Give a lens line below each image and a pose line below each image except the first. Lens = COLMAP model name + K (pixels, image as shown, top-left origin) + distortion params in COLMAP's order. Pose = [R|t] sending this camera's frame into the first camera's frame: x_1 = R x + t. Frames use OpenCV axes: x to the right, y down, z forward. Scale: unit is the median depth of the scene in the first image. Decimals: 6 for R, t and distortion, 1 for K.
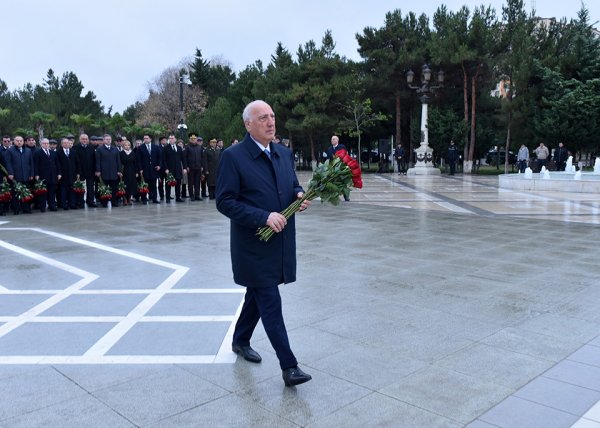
lens RADIAL K [[581.6, 0, 314.0], [0, 581.6, 198.5], [0, 0, 1]] dist [-0.014792, 0.000000]
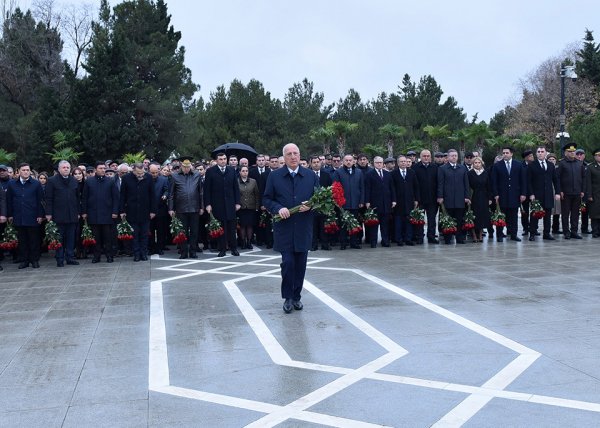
lens RADIAL K [[729.7, 0, 305.0], [0, 729.7, 213.5], [0, 0, 1]] dist [-0.004825, 0.000000]
pose [[0.843625, 0.016356, -0.536684, -0.000608], [-0.026428, 0.999589, -0.011078, -0.004086], [0.536282, 0.023529, 0.843711, 0.034965]]
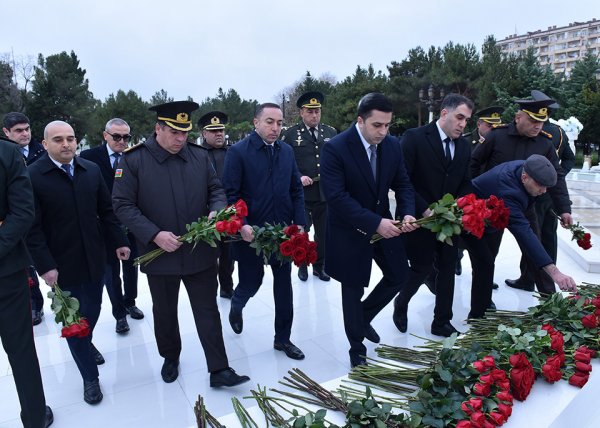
lens RADIAL K [[455.8, 0, 305.5], [0, 455.8, 210.4], [0, 0, 1]] dist [-0.058577, 0.001226]
pose [[0.957869, 0.030661, -0.285565, 0.238643], [-0.004746, 0.995839, 0.091002, -0.017479], [0.287167, -0.085813, 0.954029, -0.231334]]
